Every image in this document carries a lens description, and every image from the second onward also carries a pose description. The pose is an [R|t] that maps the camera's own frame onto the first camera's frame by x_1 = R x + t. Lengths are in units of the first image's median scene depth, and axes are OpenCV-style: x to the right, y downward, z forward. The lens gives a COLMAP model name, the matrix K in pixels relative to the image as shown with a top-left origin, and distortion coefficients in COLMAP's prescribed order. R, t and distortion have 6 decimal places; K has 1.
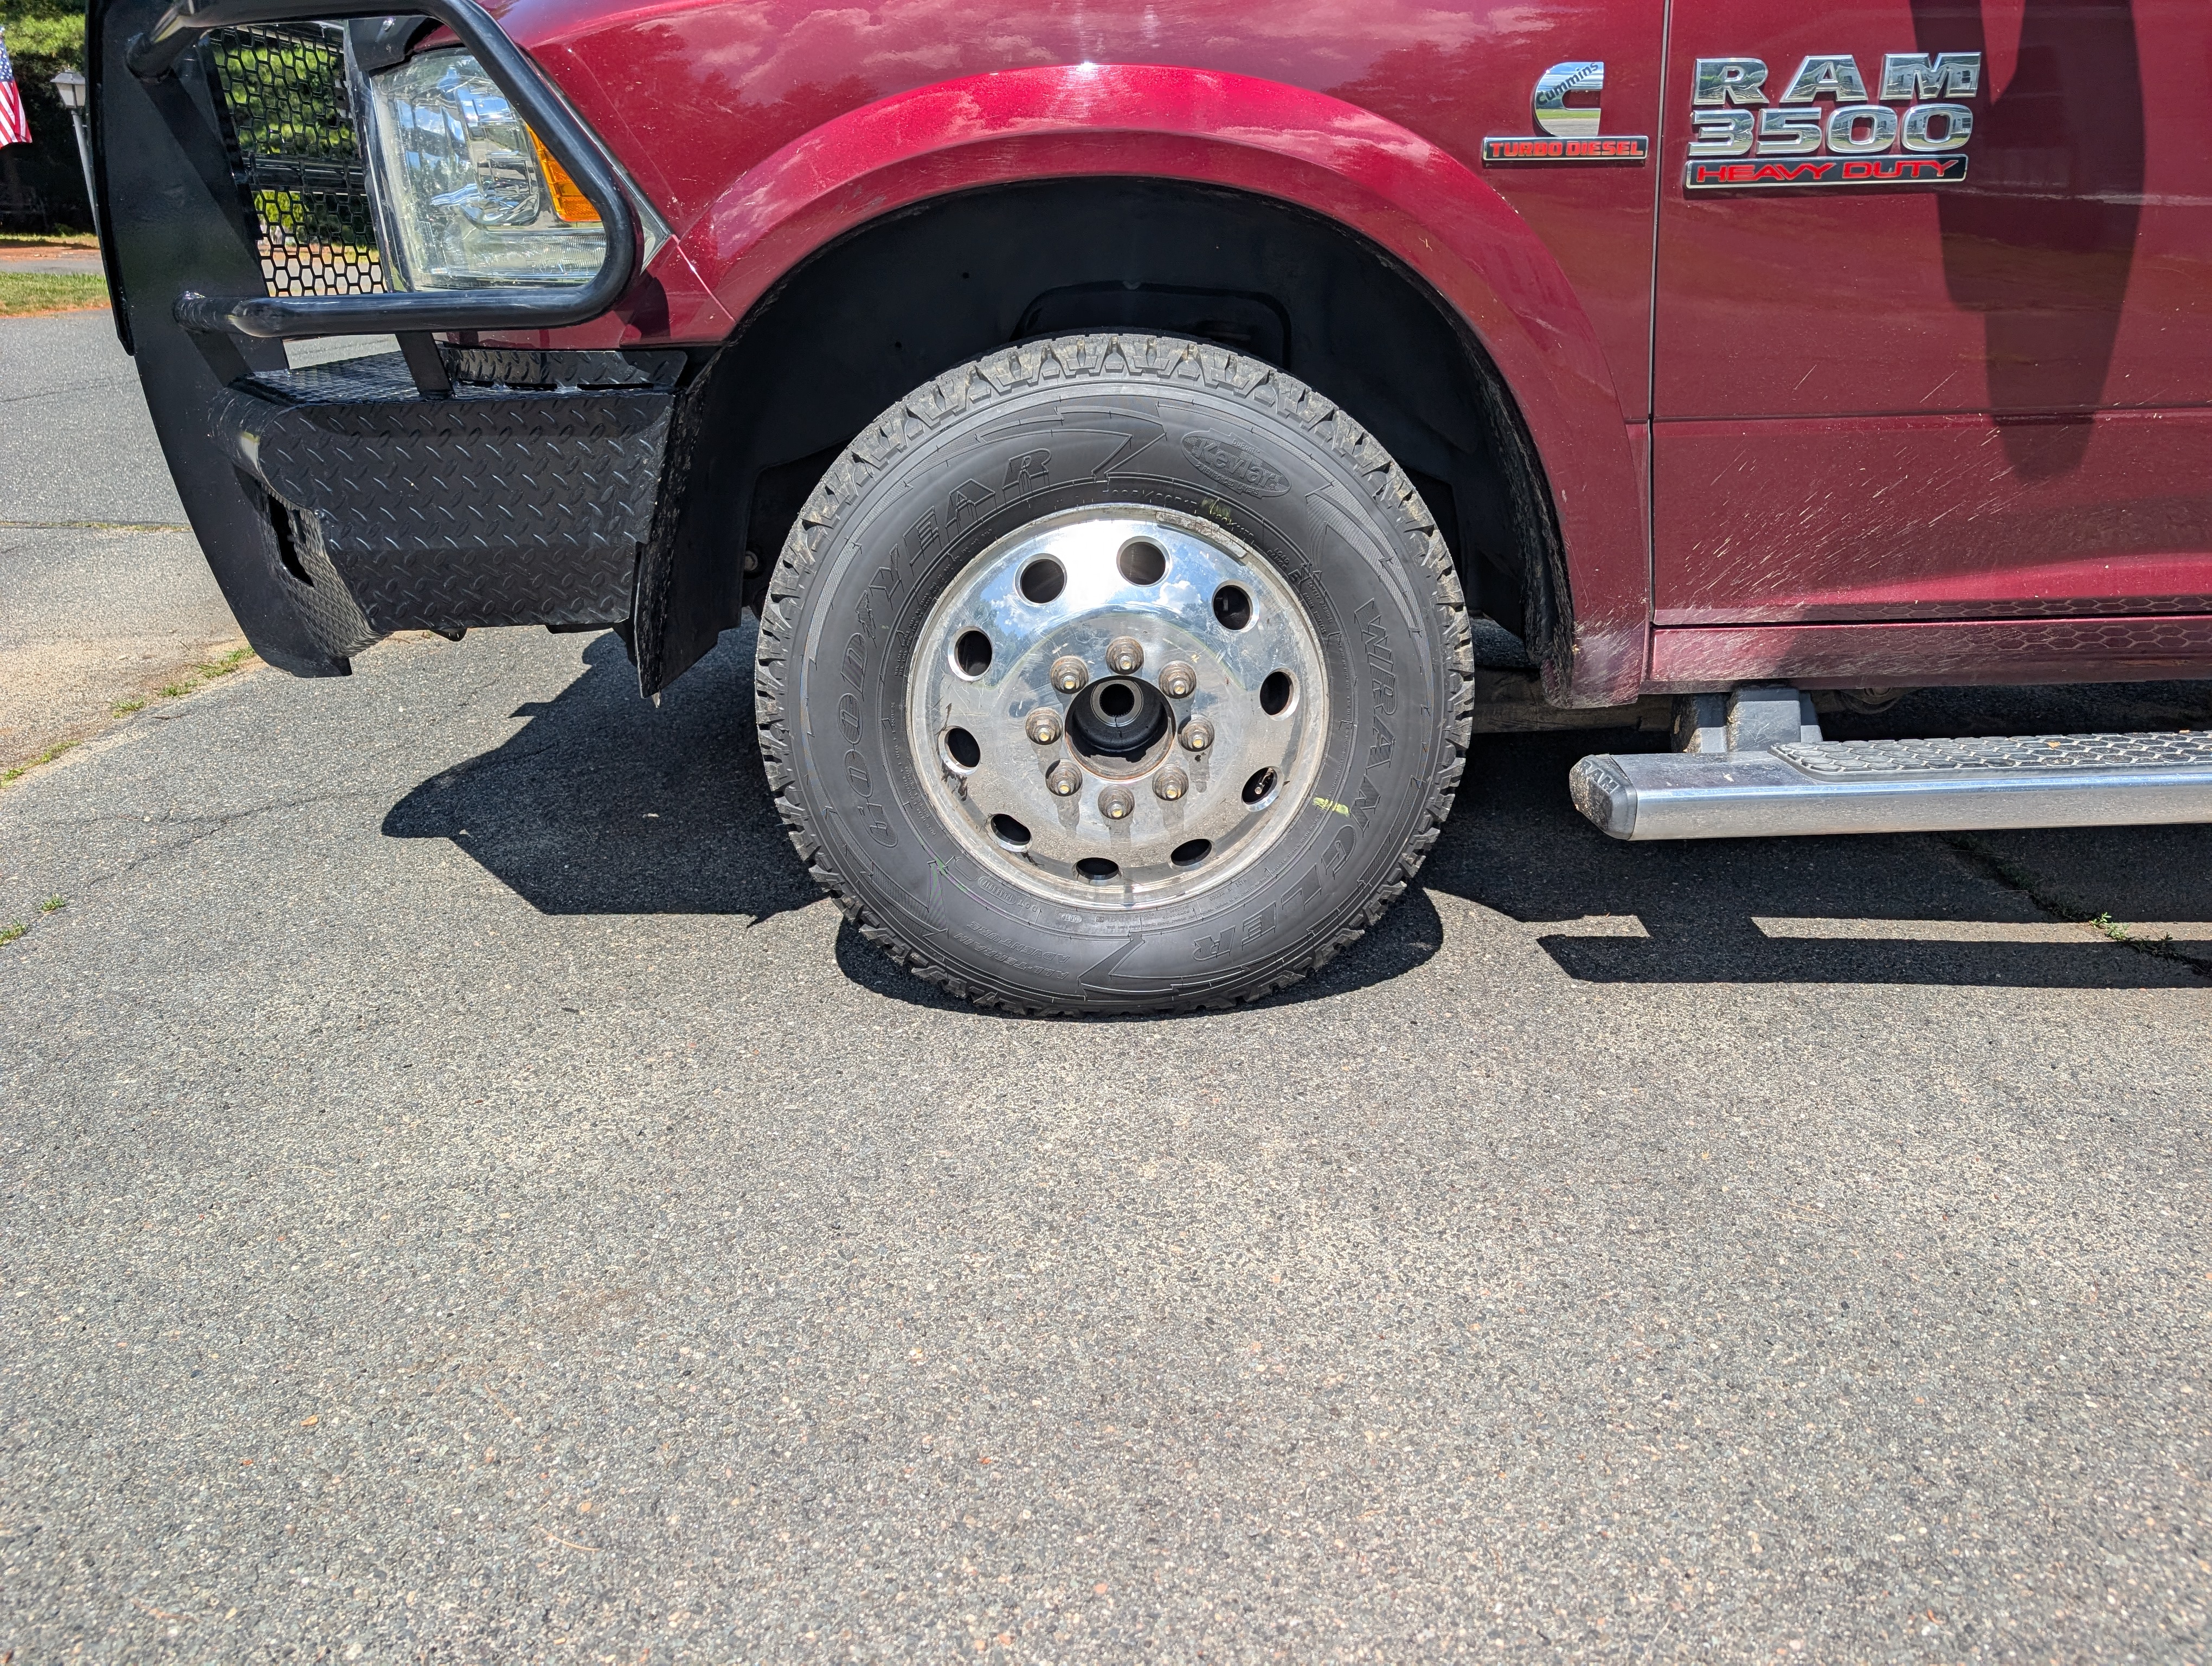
lens RADIAL K [[1530.4, 0, 1120.8], [0, 1530.4, 828.6], [0, 0, 1]] dist [0.013046, -0.015136]
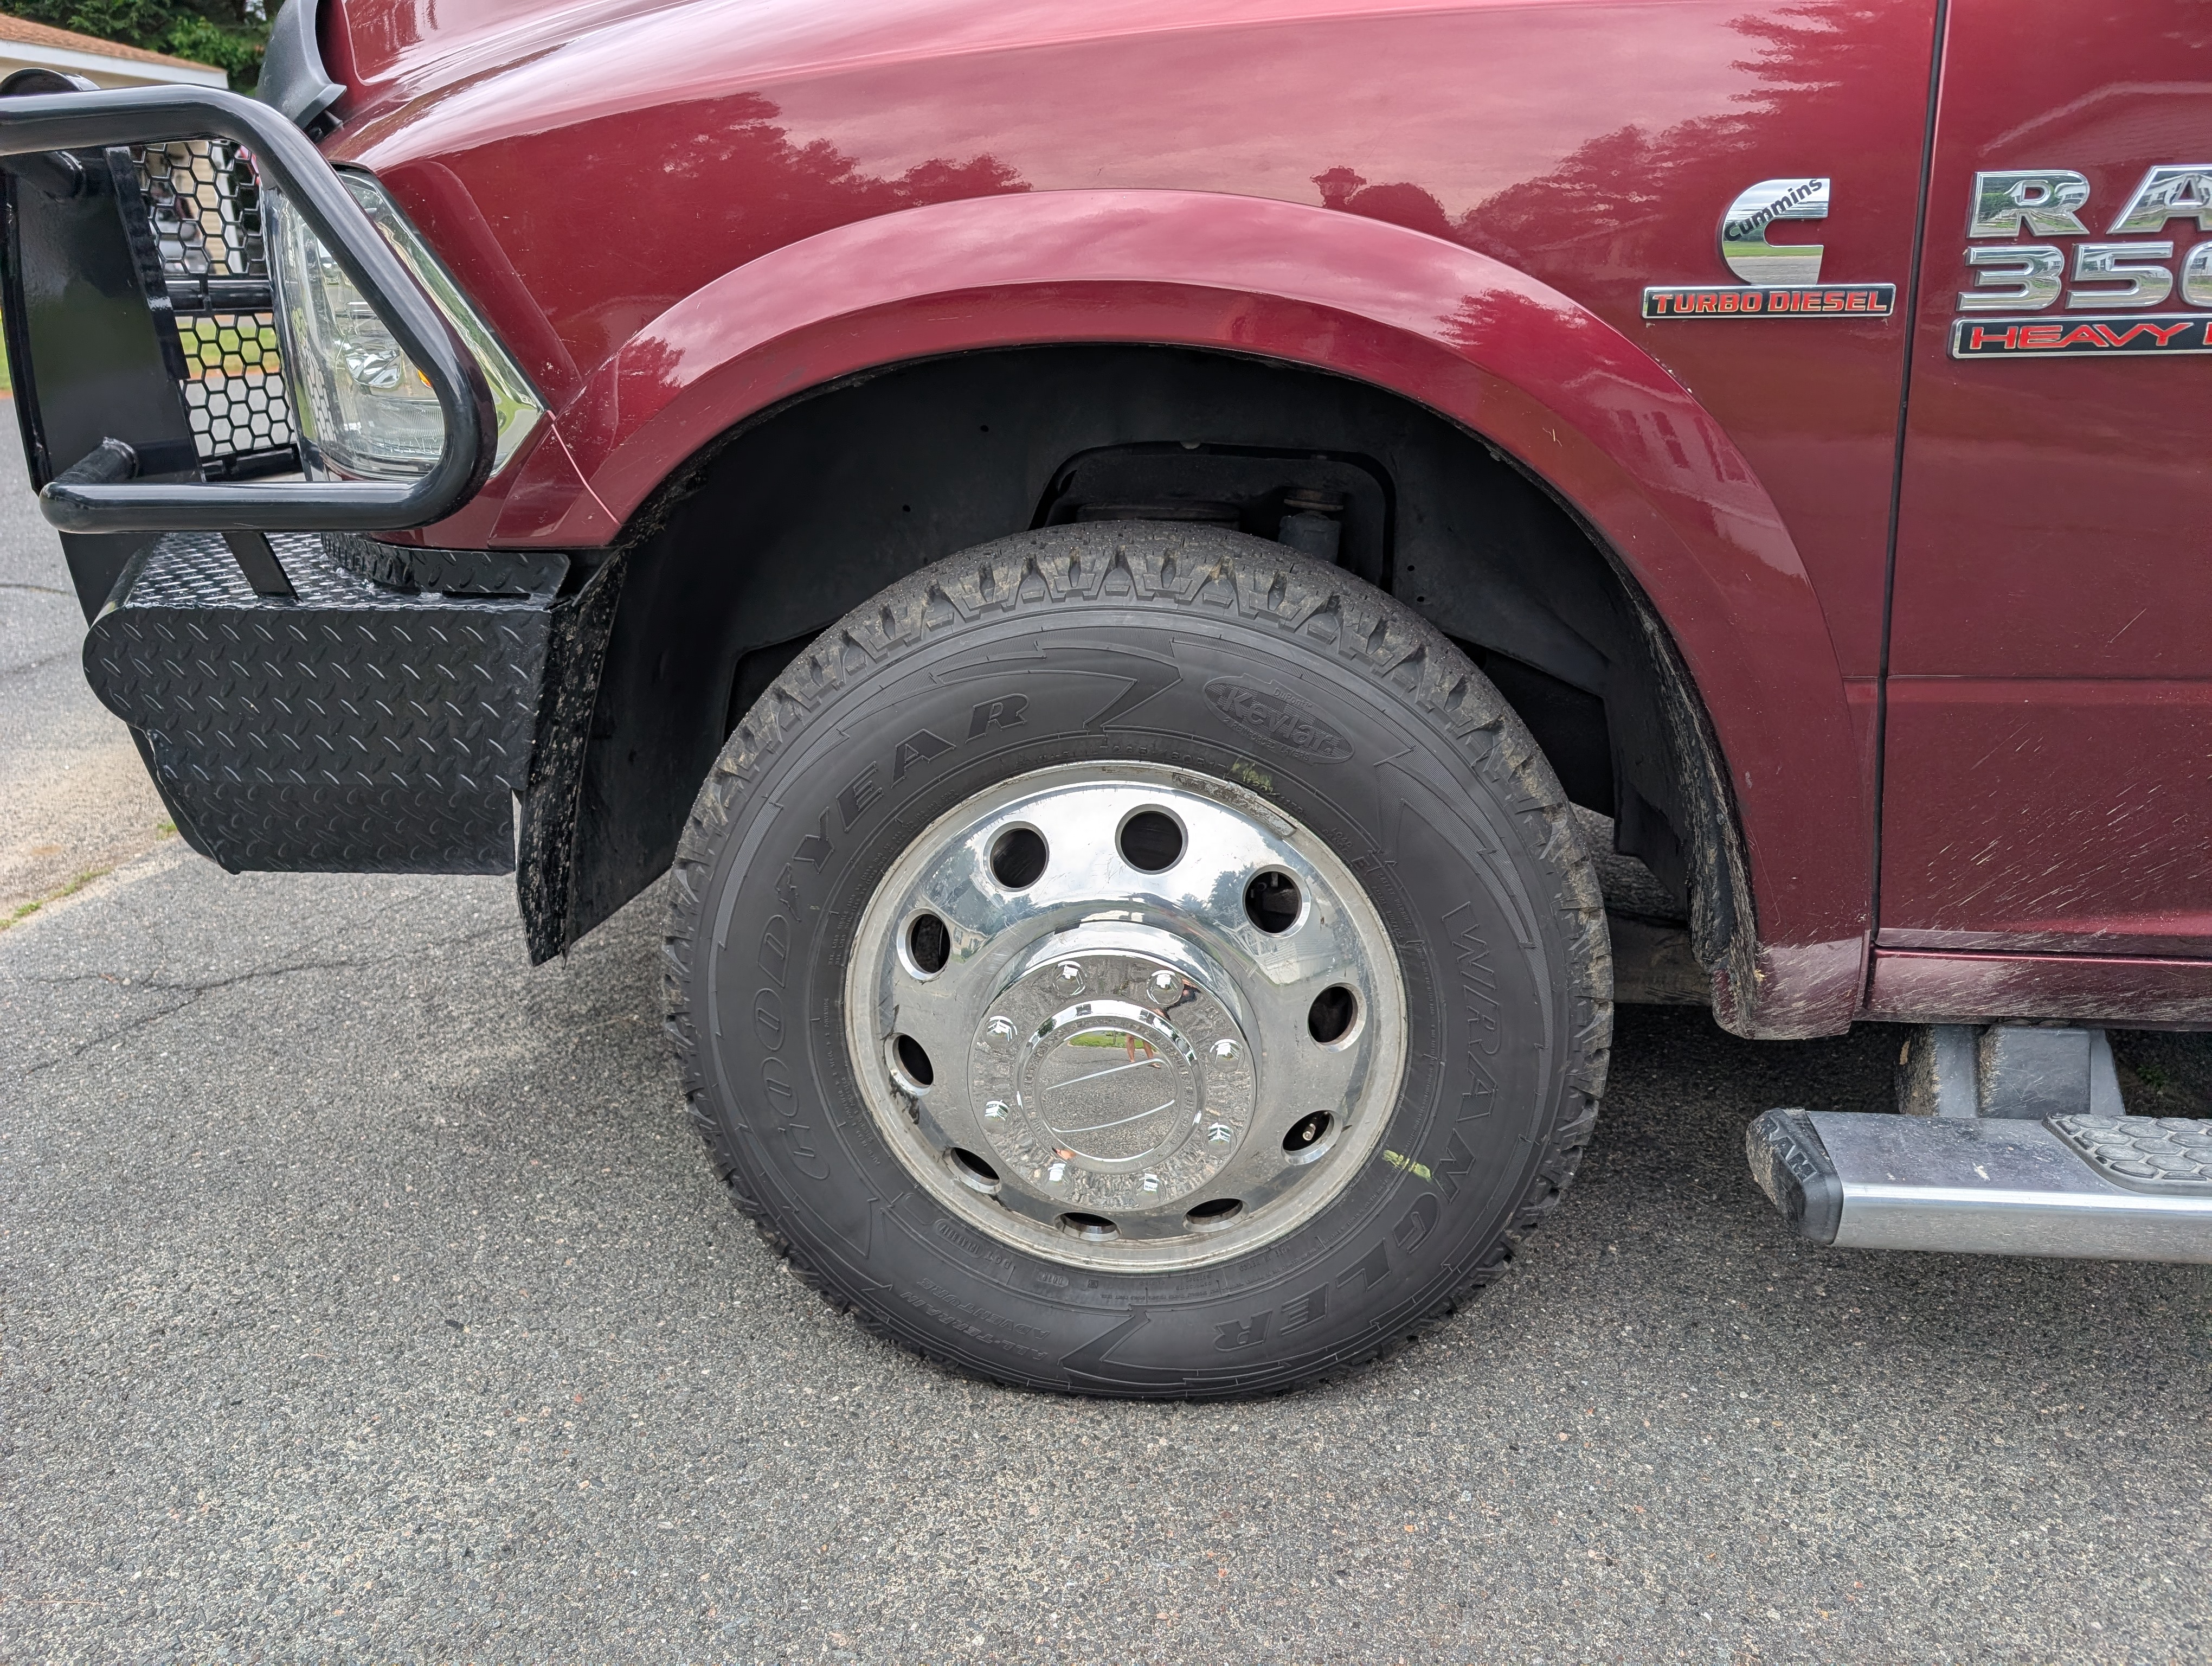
lens RADIAL K [[1530.4, 0, 1092.2], [0, 1530.4, 836.6], [0, 0, 1]] dist [0.013046, -0.015136]
pose [[0.990197, 0.044536, -0.132389, 0.082112], [-0.047540, 0.998677, -0.019614, -0.157152], [0.131340, 0.025715, 0.991004, 0.255171]]
